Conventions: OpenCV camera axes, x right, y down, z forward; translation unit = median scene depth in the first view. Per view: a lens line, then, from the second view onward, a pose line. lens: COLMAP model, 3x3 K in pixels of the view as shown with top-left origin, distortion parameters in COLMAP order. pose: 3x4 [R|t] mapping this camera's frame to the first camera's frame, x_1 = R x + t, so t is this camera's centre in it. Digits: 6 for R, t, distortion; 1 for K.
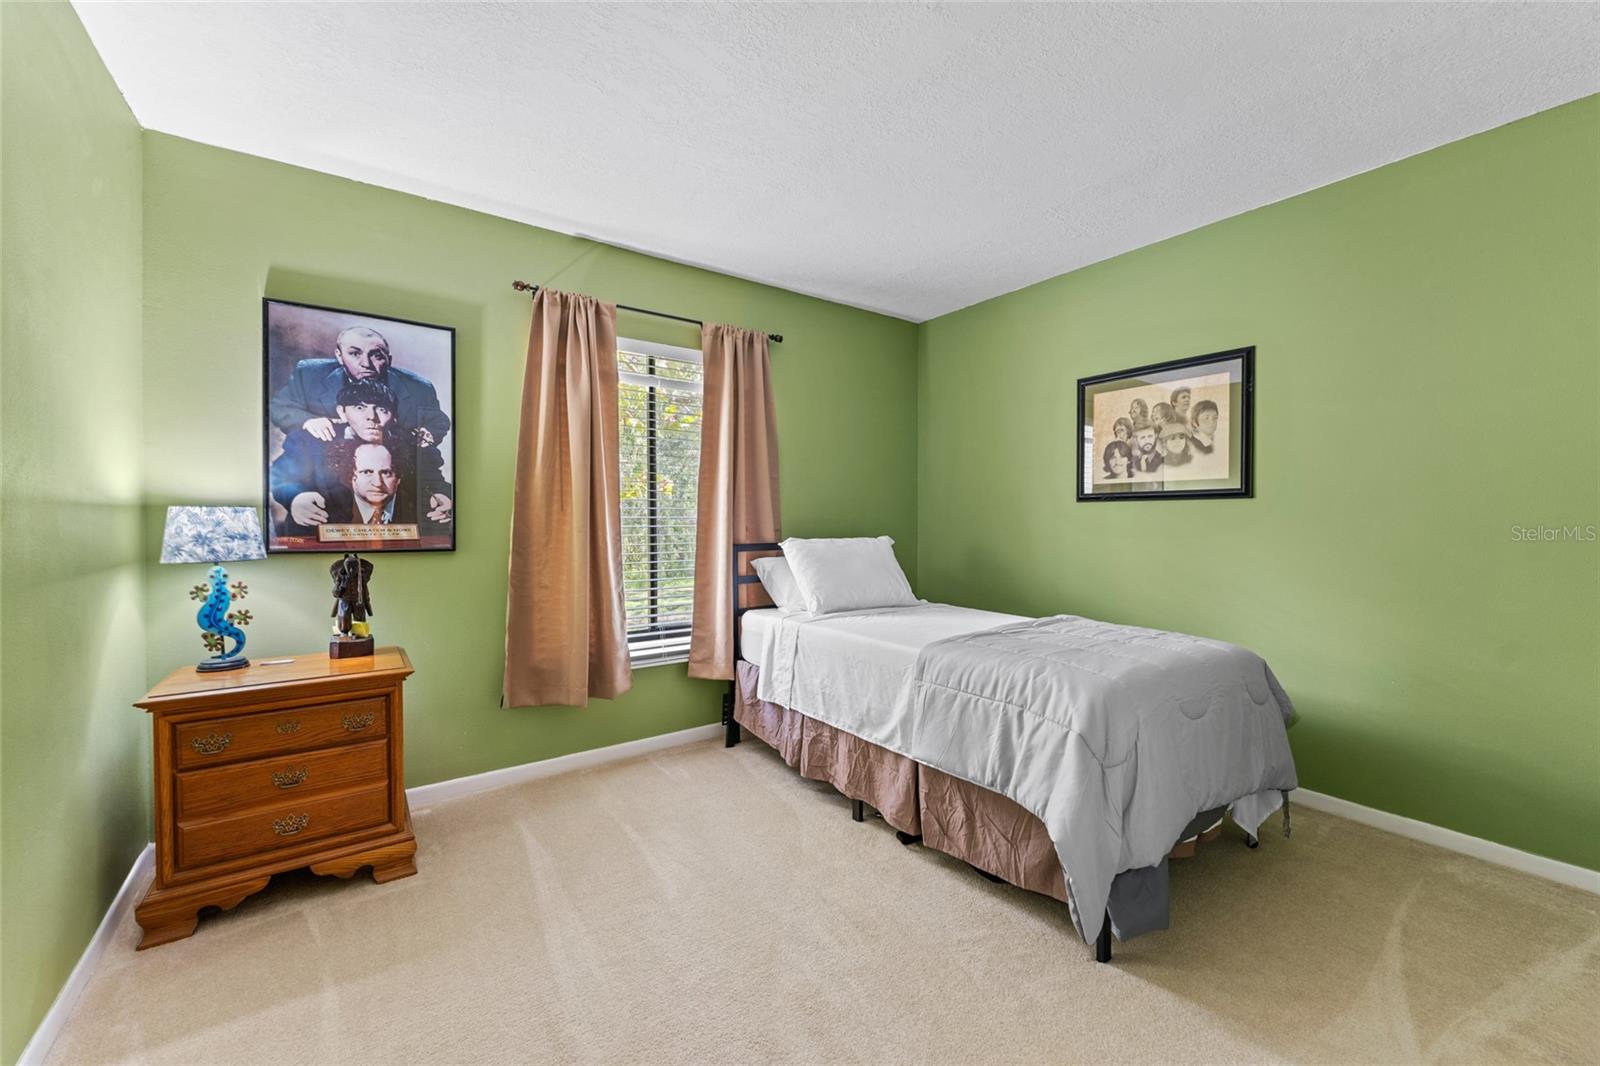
lens RADIAL K [[636.6, 0, 797.7], [0, 636.6, 526.8], [0, 0, 1]] dist [-0.001210, 0.000028]
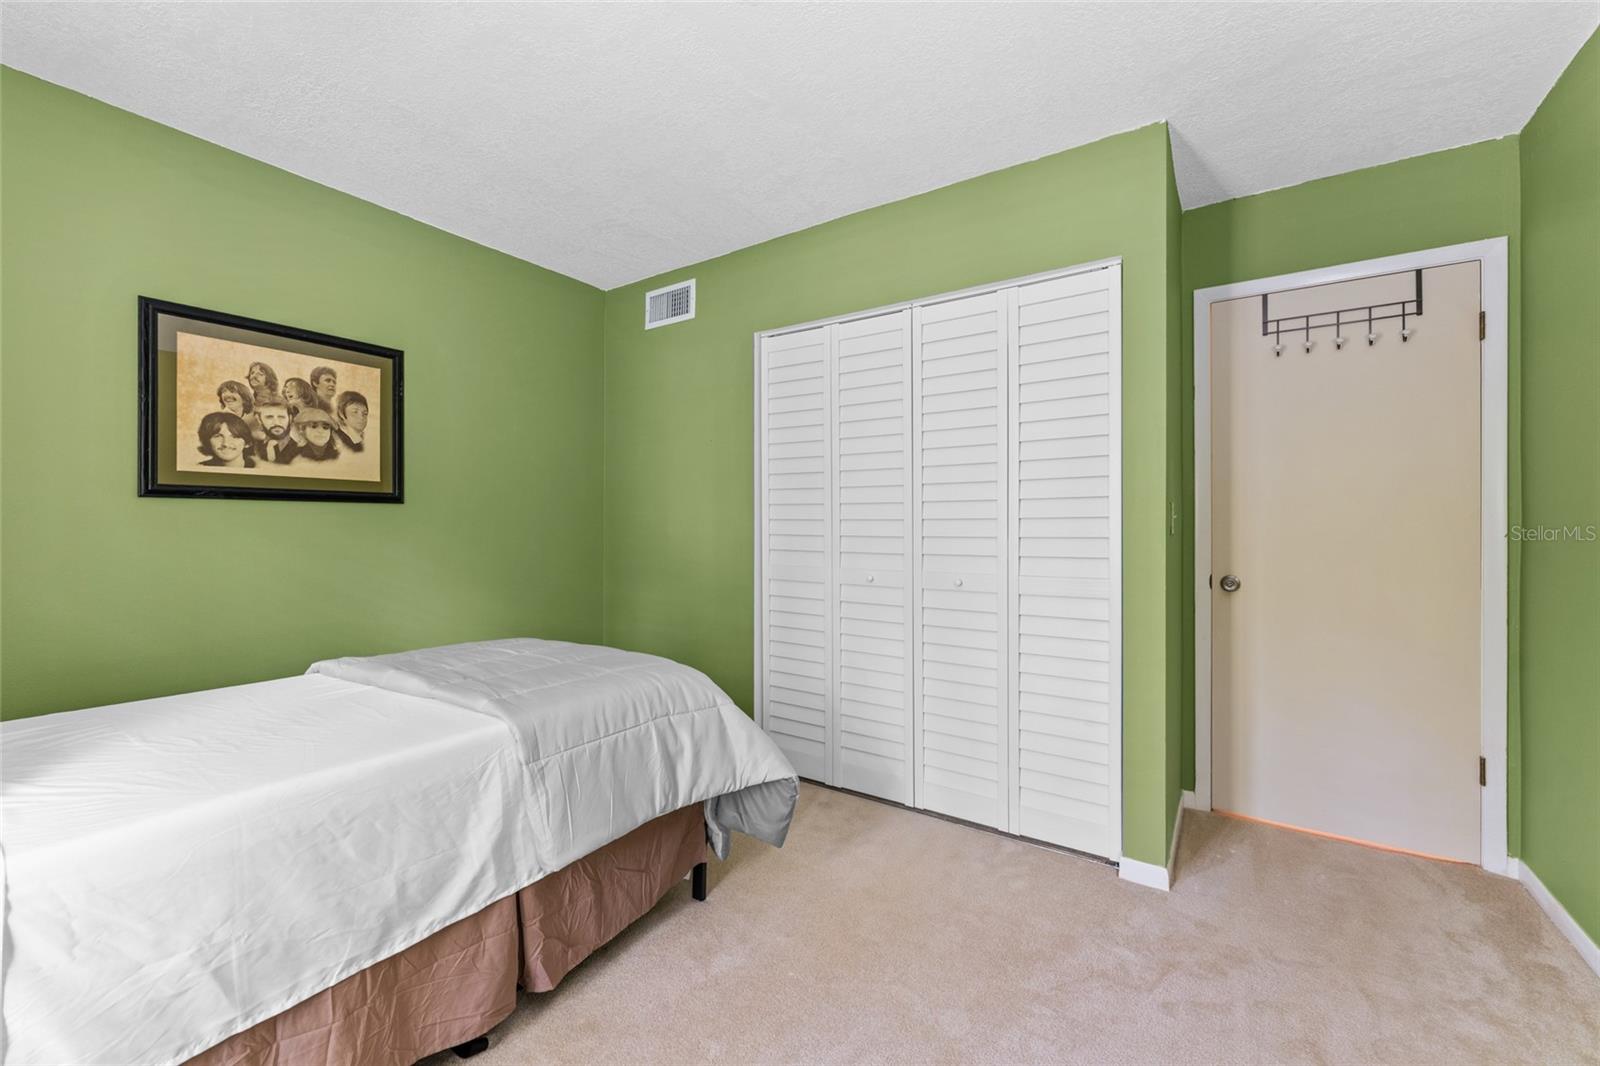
lens RADIAL K [[636.6, 0, 797.7], [0, 636.6, 526.8], [0, 0, 1]] dist [-0.001210, 0.000028]
pose [[-0.338401, -0.002823, 0.940998, -0.394316], [0.010118, 0.999927, 0.006639, -0.008800], [-0.940948, 0.011768, -0.338348, 0.697125]]
